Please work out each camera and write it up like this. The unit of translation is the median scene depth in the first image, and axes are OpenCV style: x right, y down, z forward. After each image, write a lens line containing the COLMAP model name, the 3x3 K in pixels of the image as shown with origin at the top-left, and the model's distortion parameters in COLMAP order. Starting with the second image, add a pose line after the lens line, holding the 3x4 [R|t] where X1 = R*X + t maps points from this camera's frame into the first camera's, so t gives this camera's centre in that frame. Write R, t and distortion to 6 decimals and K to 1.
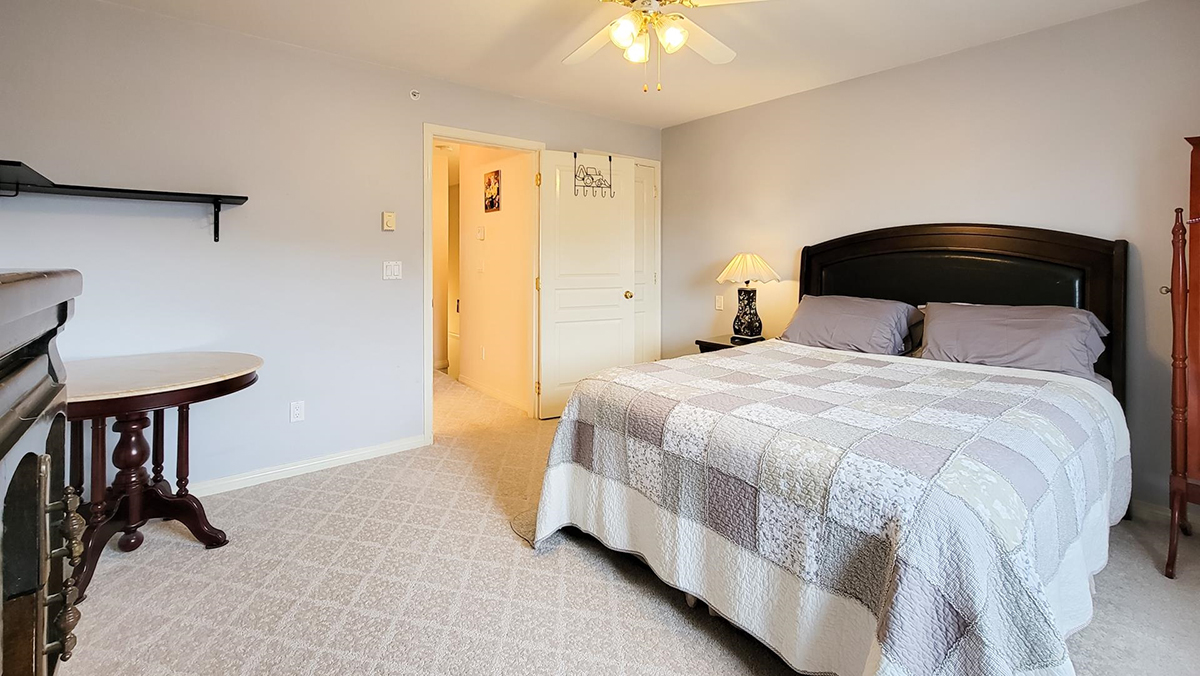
lens RADIAL K [[492.3, 0, 604.4], [0, 492.3, 324.5], [0, 0, 1]] dist [0.001443, 0.000194]
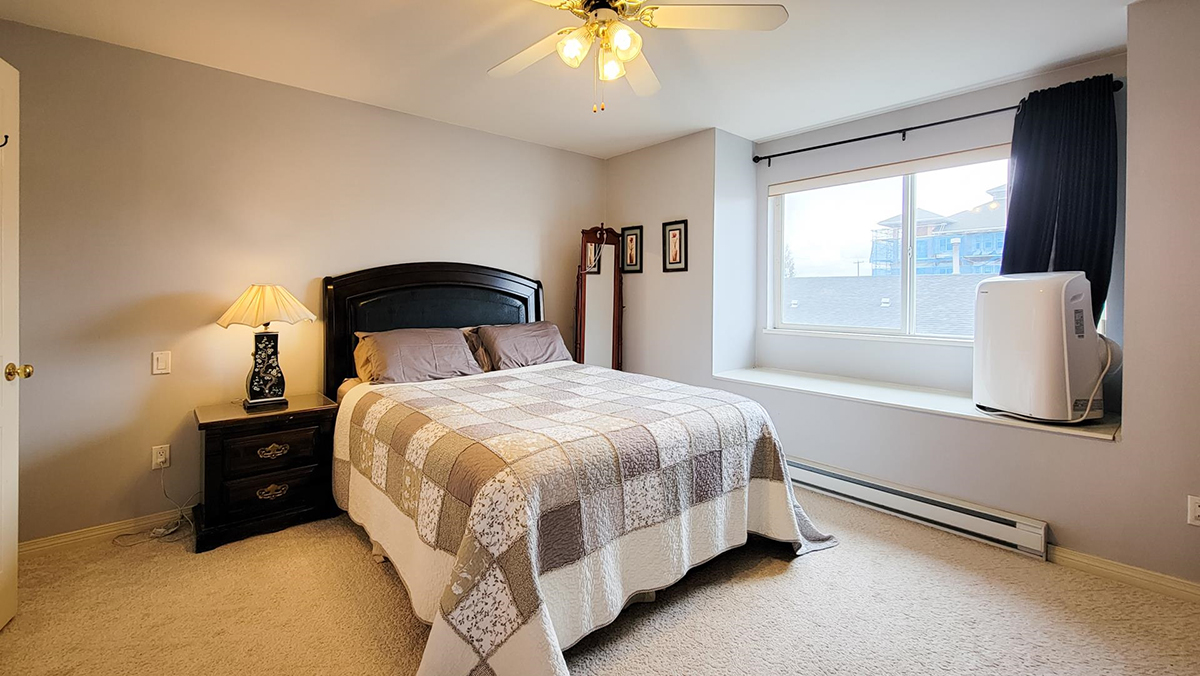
lens RADIAL K [[492.3, 0, 604.4], [0, 492.3, 324.5], [0, 0, 1]] dist [0.001443, 0.000194]
pose [[0.011476, -0.073212, 0.997250, -0.913570], [0.128922, 0.989100, 0.071130, -0.152357], [-0.991588, 0.127751, 0.020790, 1.017365]]
